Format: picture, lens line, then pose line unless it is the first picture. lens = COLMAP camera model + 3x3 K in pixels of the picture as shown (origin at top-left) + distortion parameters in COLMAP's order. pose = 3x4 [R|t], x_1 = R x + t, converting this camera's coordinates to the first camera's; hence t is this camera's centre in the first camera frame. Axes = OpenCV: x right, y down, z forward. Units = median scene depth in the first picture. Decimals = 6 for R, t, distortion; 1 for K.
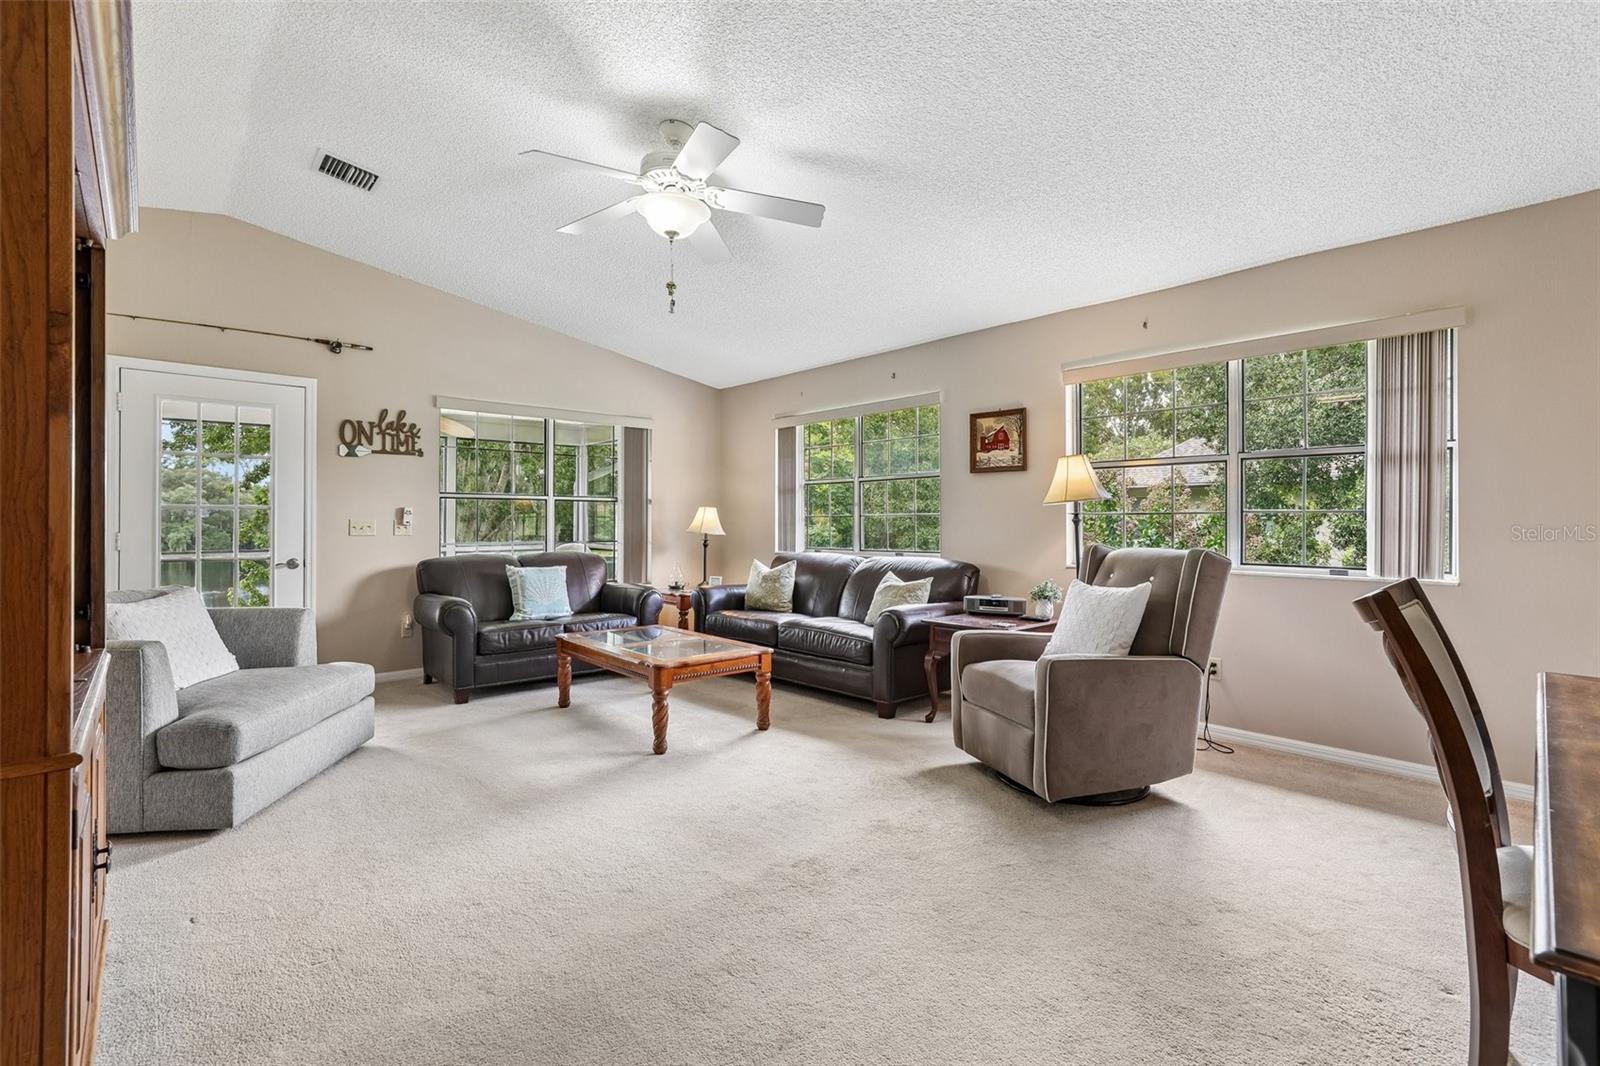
lens RADIAL K [[730.6, 0, 802.0], [0, 730.6, 528.9], [0, 0, 1]] dist [-0.043970, 0.014181]
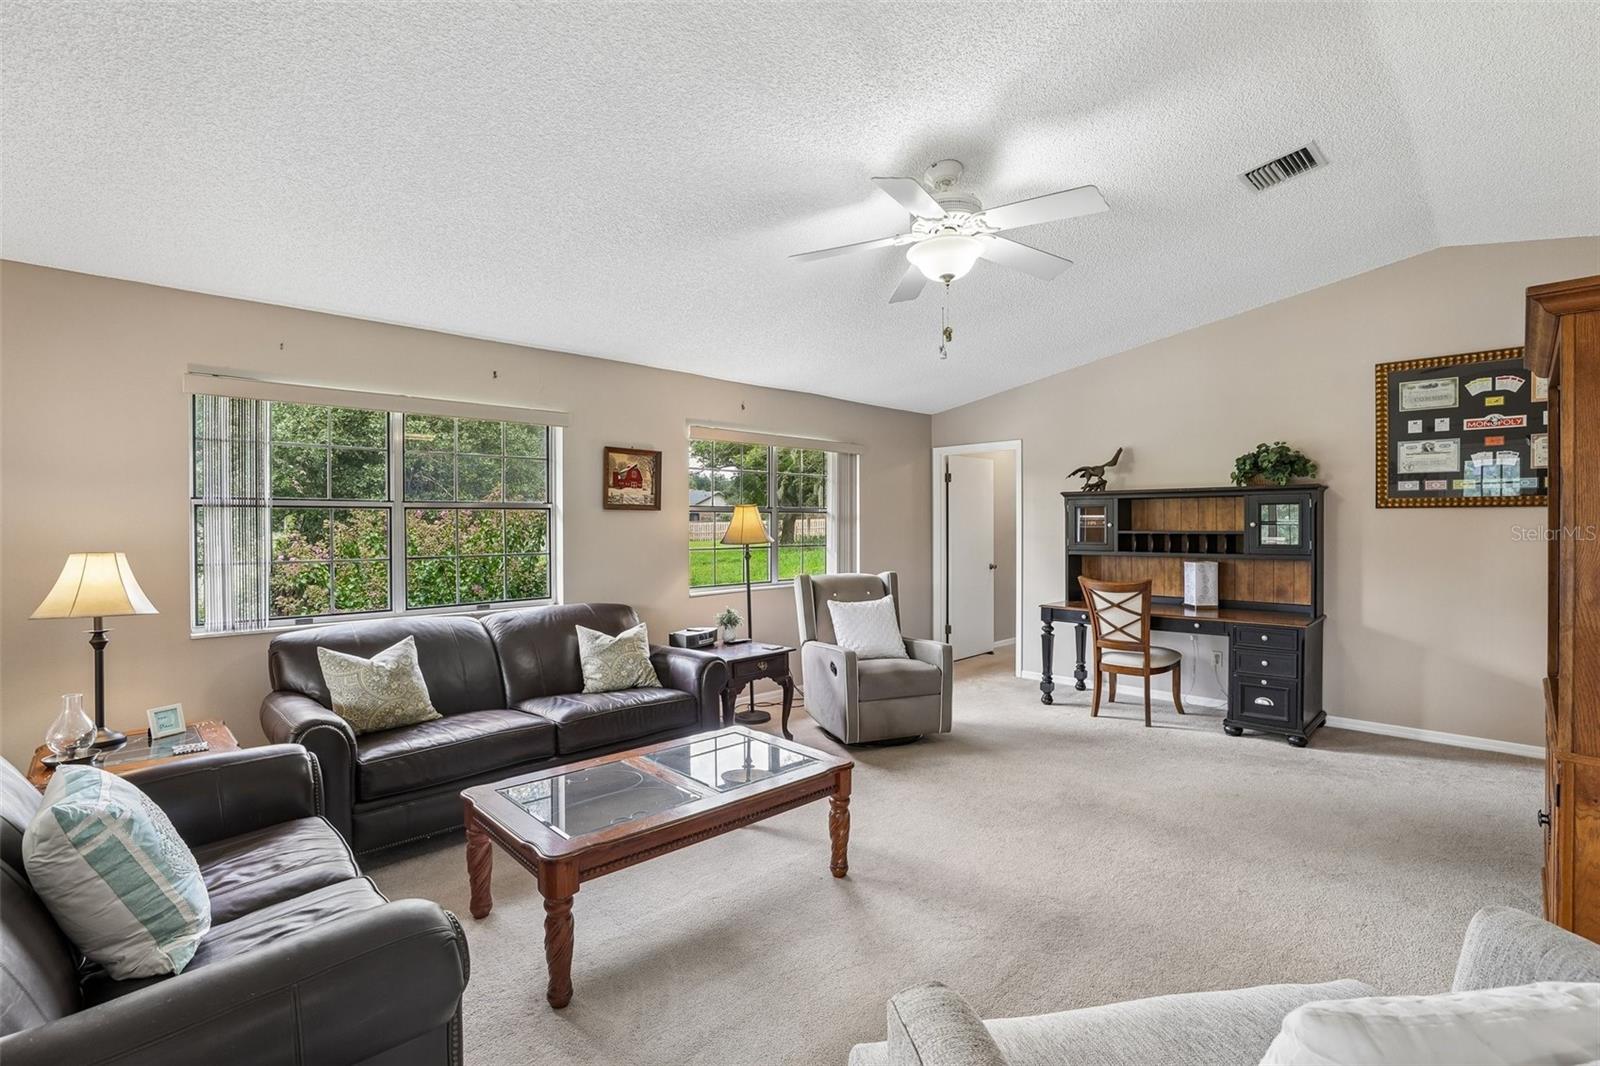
lens RADIAL K [[730.6, 0, 802.0], [0, 730.6, 528.9], [0, 0, 1]] dist [-0.043970, 0.014181]
pose [[-0.032153, -0.006131, 0.999464, -0.737175], [0.013522, 0.999887, 0.006569, -0.055208], [-0.999391, 0.013726, -0.032067, 0.797738]]
